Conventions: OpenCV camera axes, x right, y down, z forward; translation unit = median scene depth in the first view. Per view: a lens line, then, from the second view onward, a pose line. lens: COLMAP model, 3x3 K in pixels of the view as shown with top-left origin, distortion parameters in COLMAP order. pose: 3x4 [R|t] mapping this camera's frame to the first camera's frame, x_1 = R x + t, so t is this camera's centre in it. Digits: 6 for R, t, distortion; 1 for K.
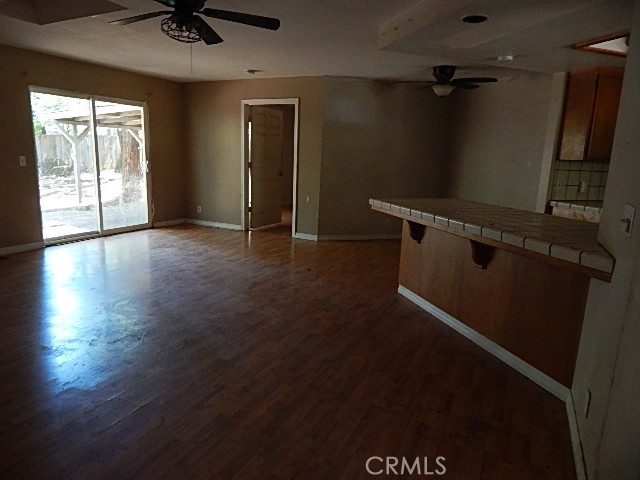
lens RADIAL K [[424.8, 0, 318.7], [0, 424.8, 239.2], [0, 0, 1]] dist [-0.004339, 0.000699]
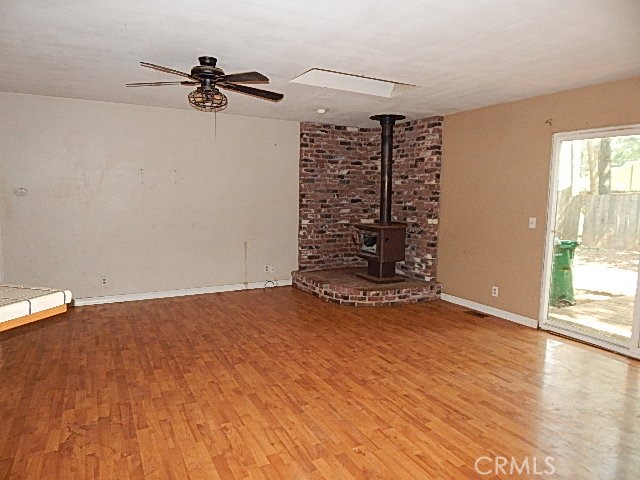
lens RADIAL K [[424.8, 0, 317.6], [0, 424.8, 240.3], [0, 0, 1]] dist [-0.004339, 0.000699]
pose [[-0.591156, 0.031816, -0.805930, 0.307531], [-0.186792, 0.966656, 0.175174, -0.256055], [0.784630, 0.254096, -0.565501, 1.346481]]
